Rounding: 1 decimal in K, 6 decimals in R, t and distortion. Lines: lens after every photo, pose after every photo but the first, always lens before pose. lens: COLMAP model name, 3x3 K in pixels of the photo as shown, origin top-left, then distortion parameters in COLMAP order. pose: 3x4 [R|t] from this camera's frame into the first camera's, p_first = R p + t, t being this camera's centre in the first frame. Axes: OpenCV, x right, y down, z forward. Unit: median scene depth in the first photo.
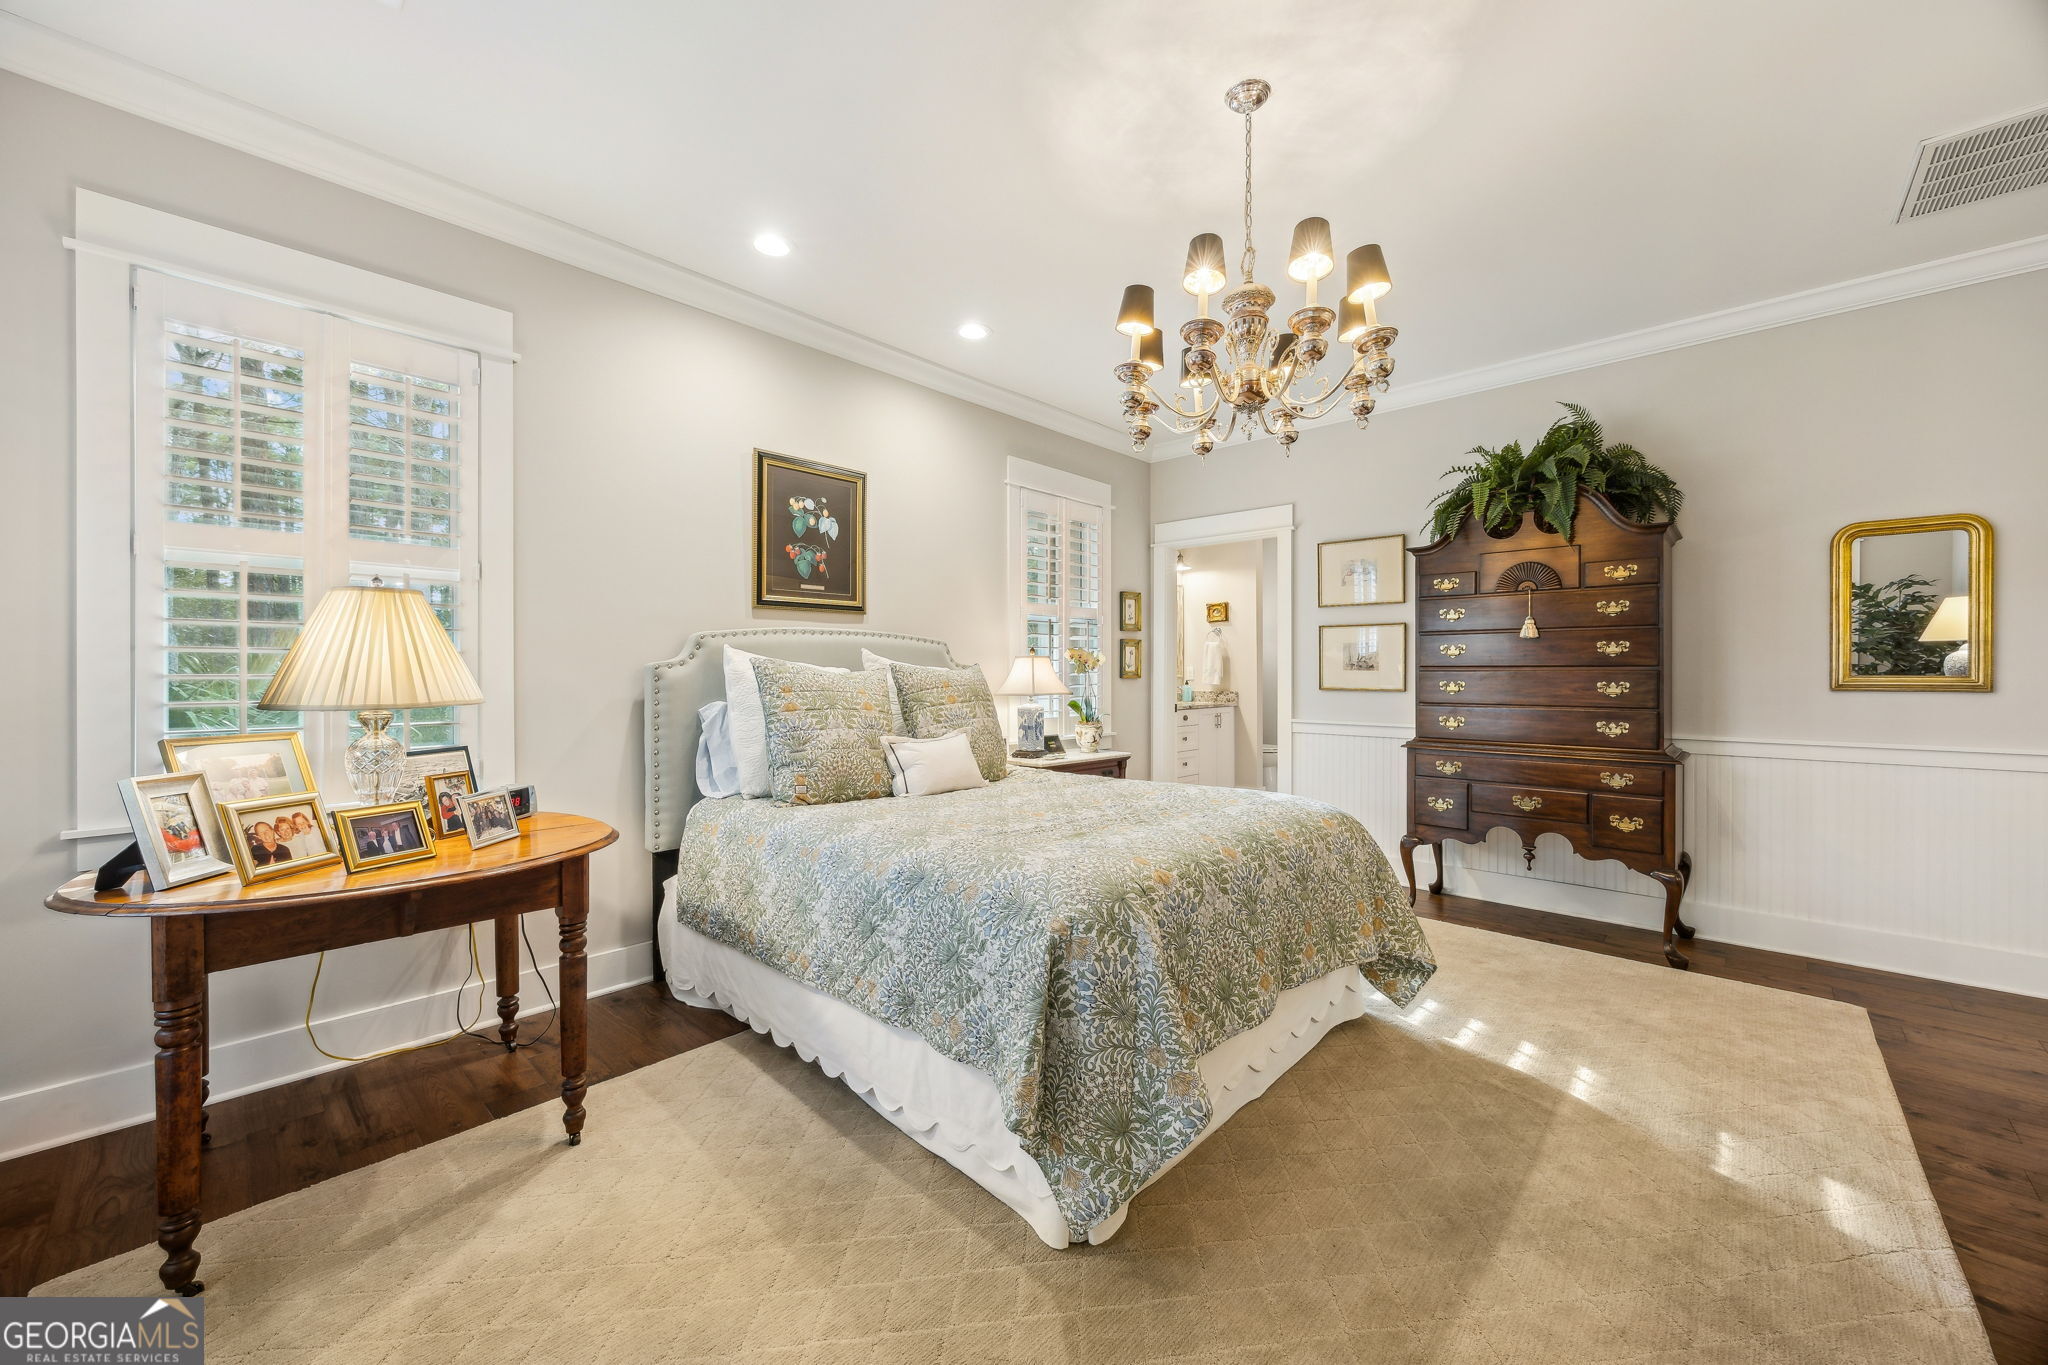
lens RADIAL K [[795.3, 0, 1020.4], [0, 795.3, 674.0], [0, 0, 1]] dist [-0.000978, -0.000907]
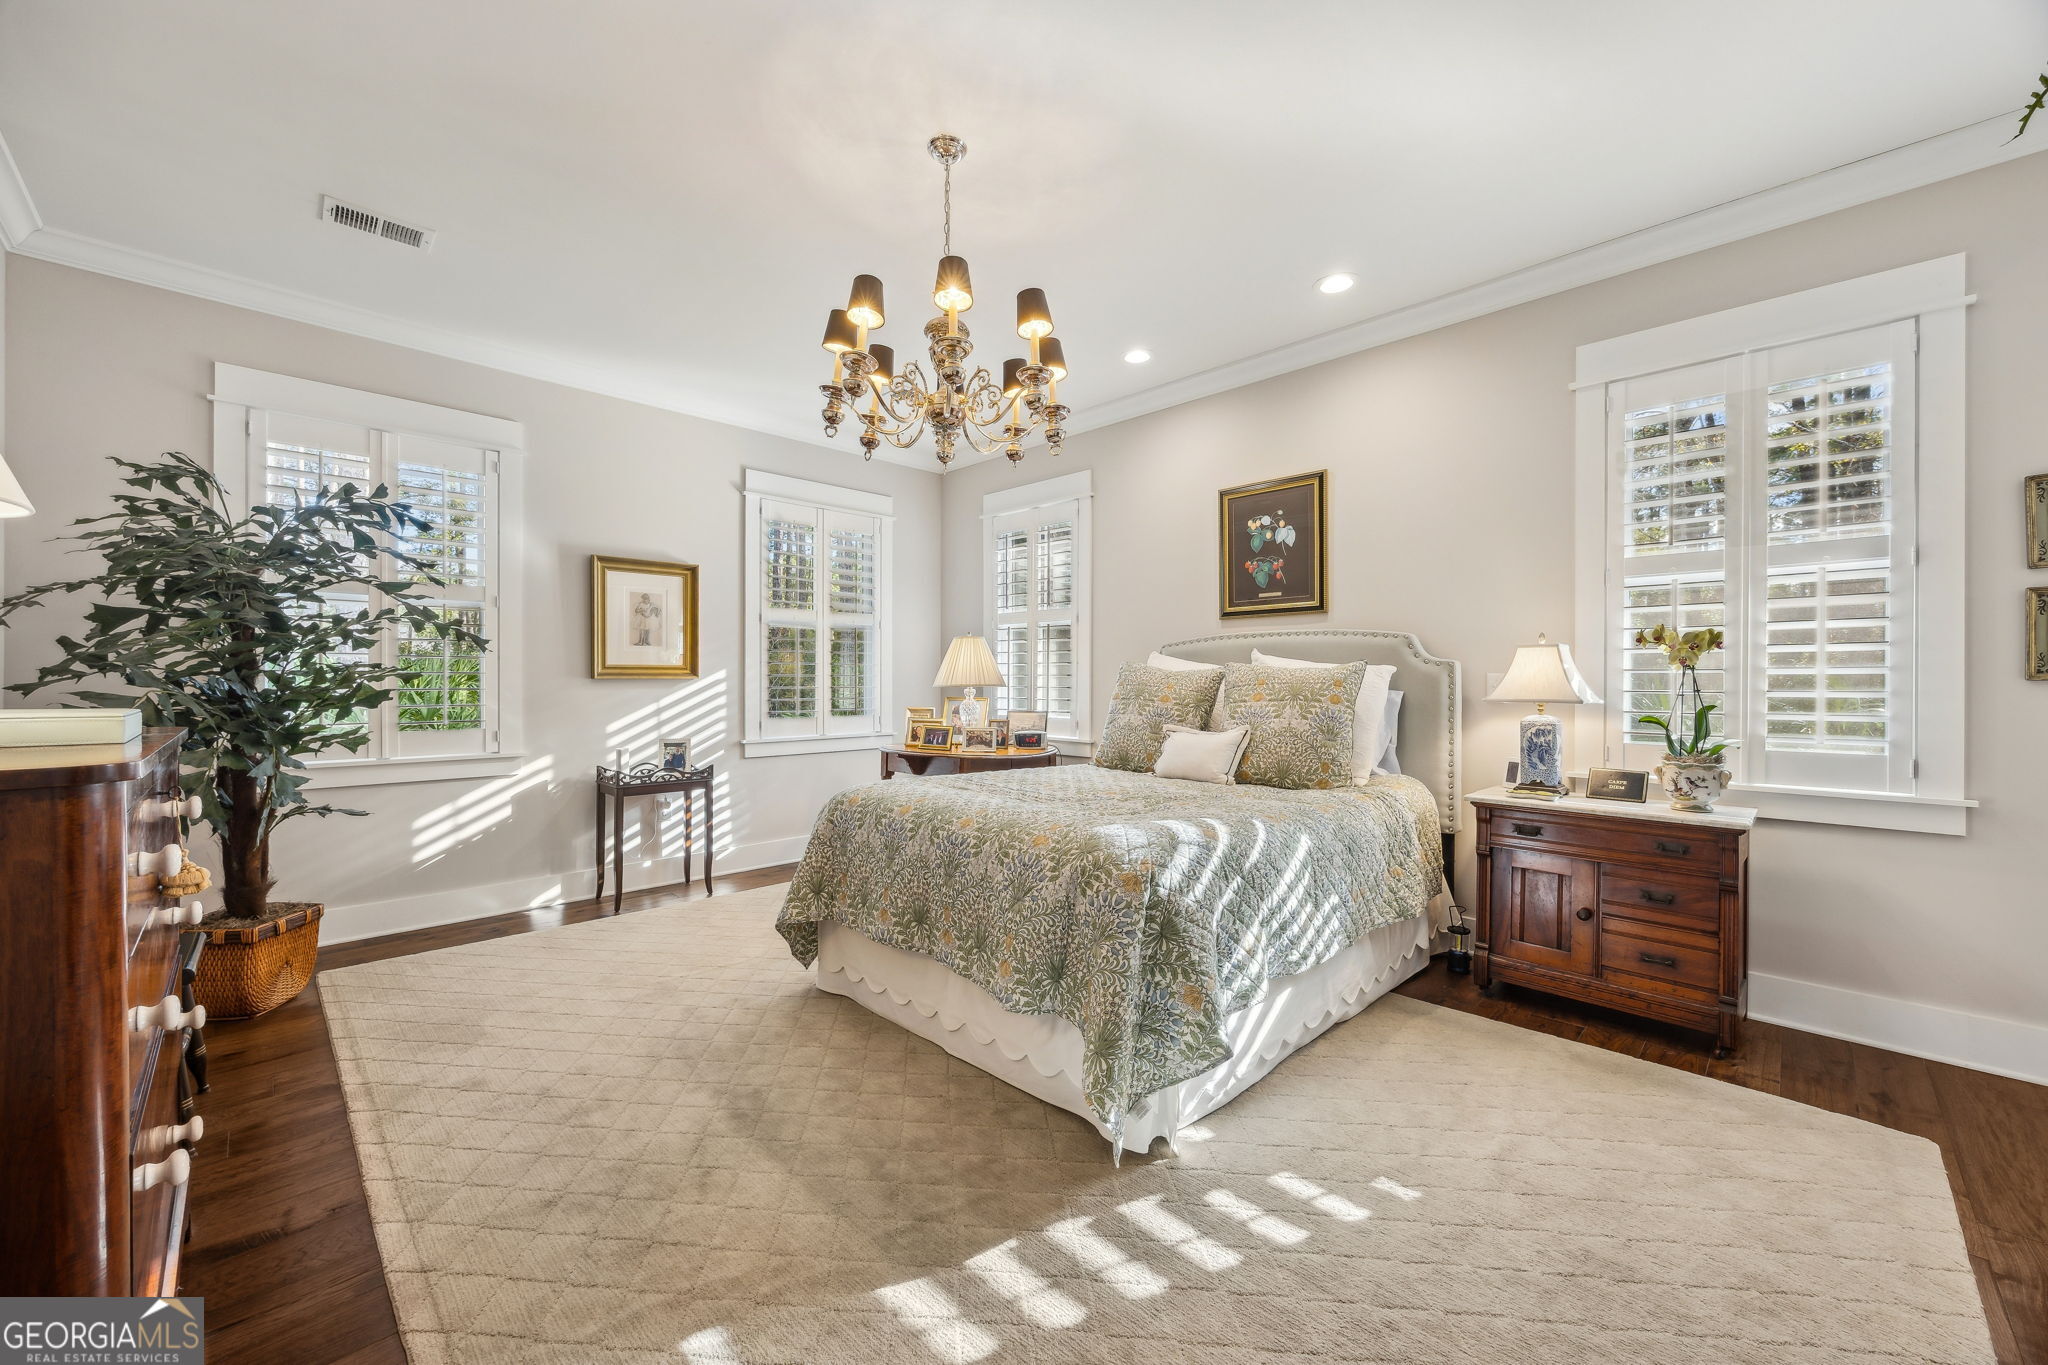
lens RADIAL K [[795.3, 0, 1020.2], [0, 795.3, 682.3], [0, 0, 1]] dist [-0.000978, -0.000907]
pose [[-0.062367, 0.004453, -0.998043, 0.872002], [-0.004838, 0.999977, 0.004764, 0.009880], [0.998042, 0.005125, -0.062344, 0.725624]]
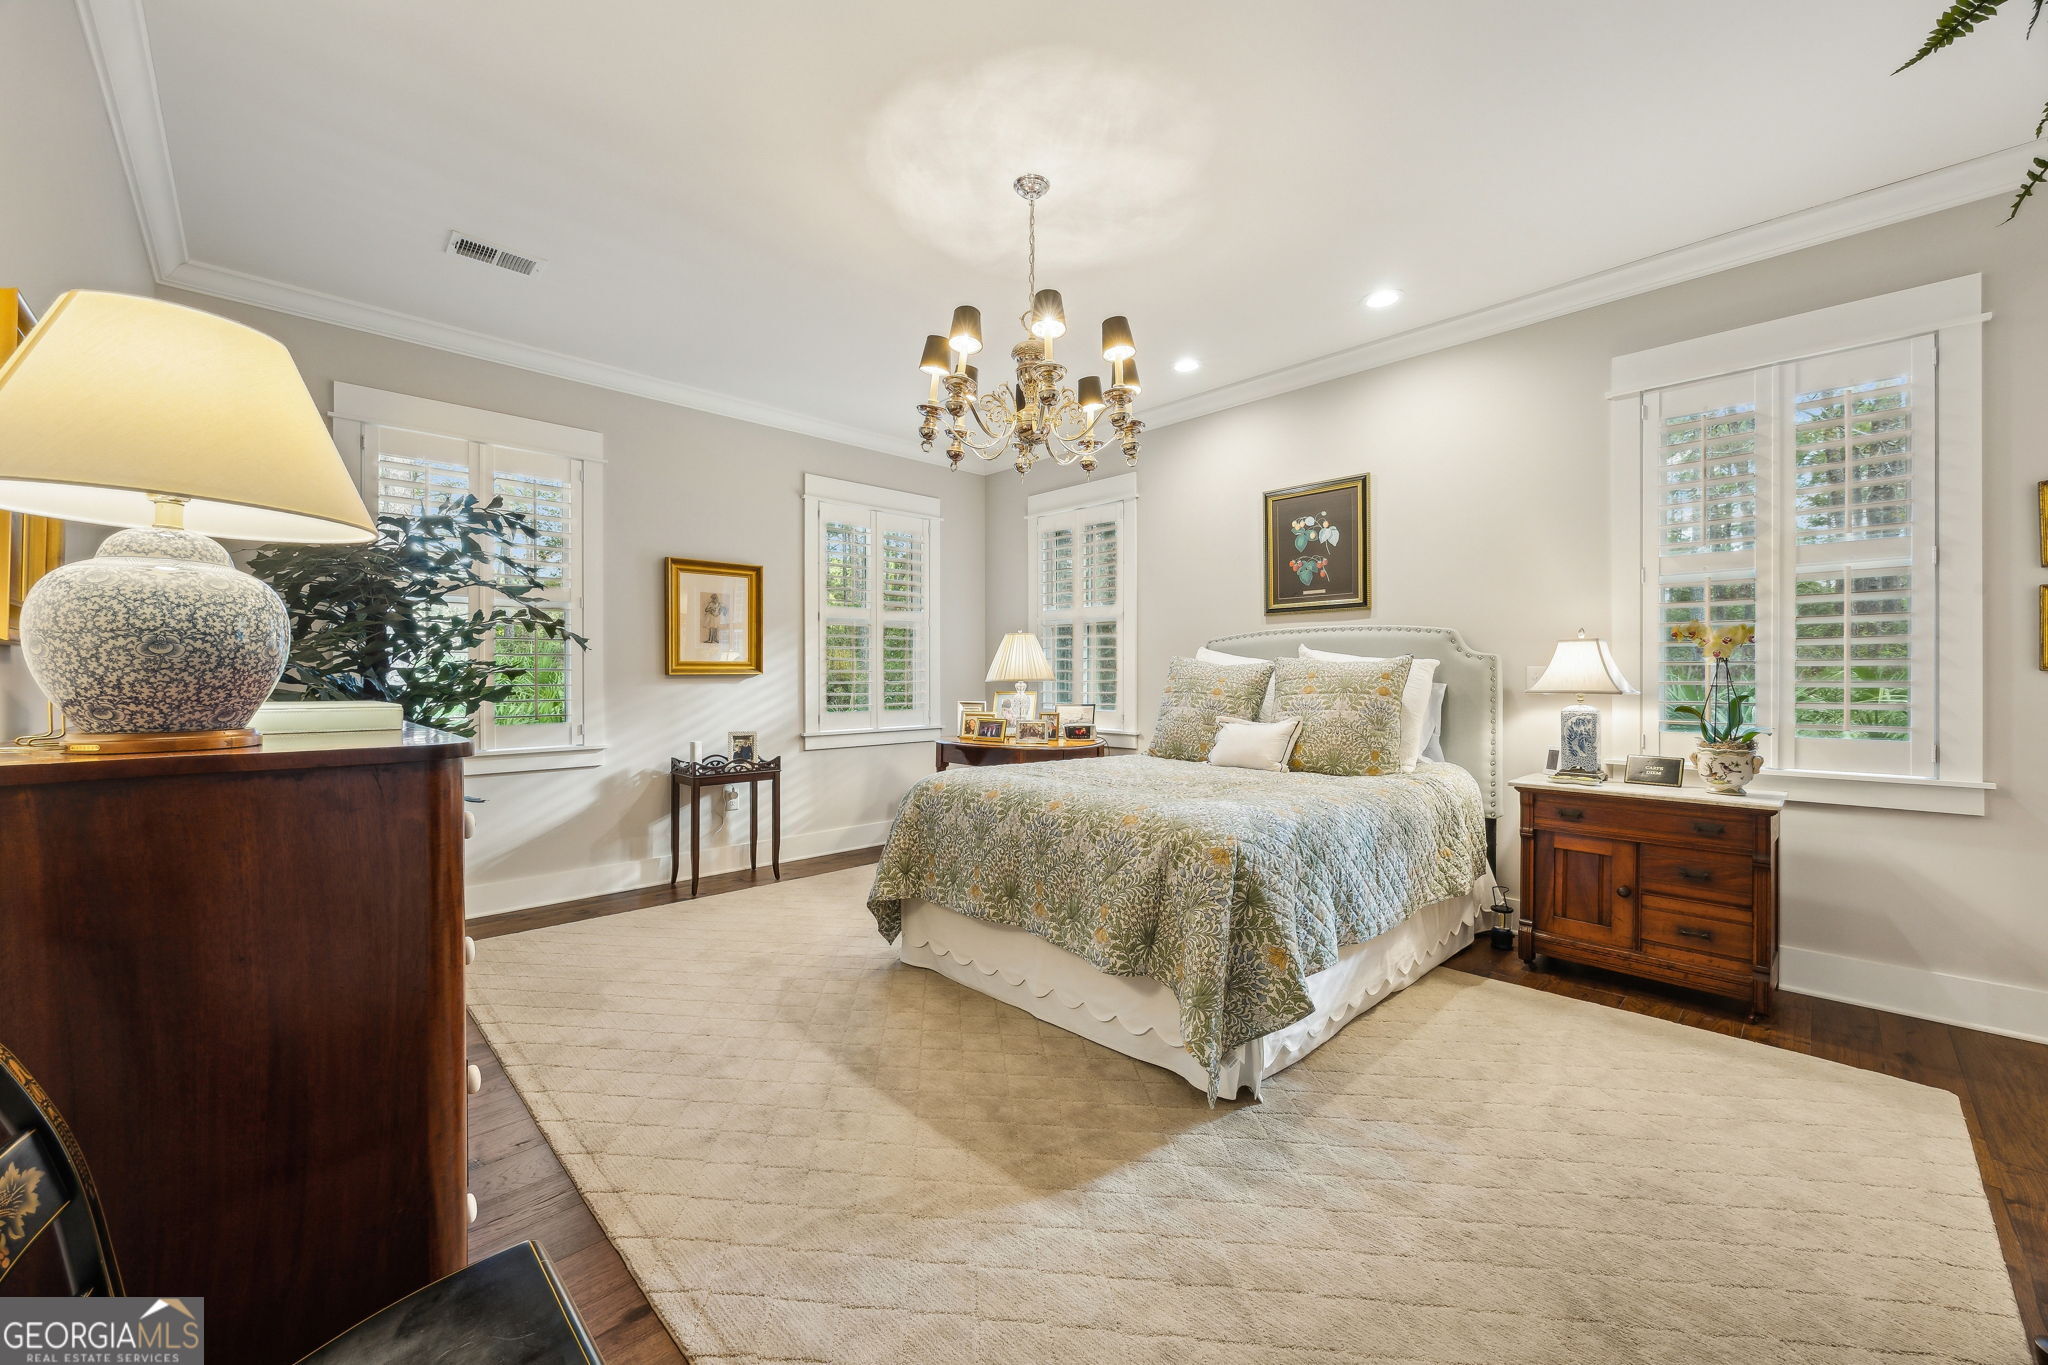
lens RADIAL K [[795.3, 0, 1027.0], [0, 795.3, 676.6], [0, 0, 1]] dist [-0.000978, -0.000907]
pose [[-0.074910, 0.003685, -0.997183, 0.932143], [-0.001189, 0.999992, 0.003785, 0.010649], [0.997190, 0.001469, -0.074905, 0.672600]]
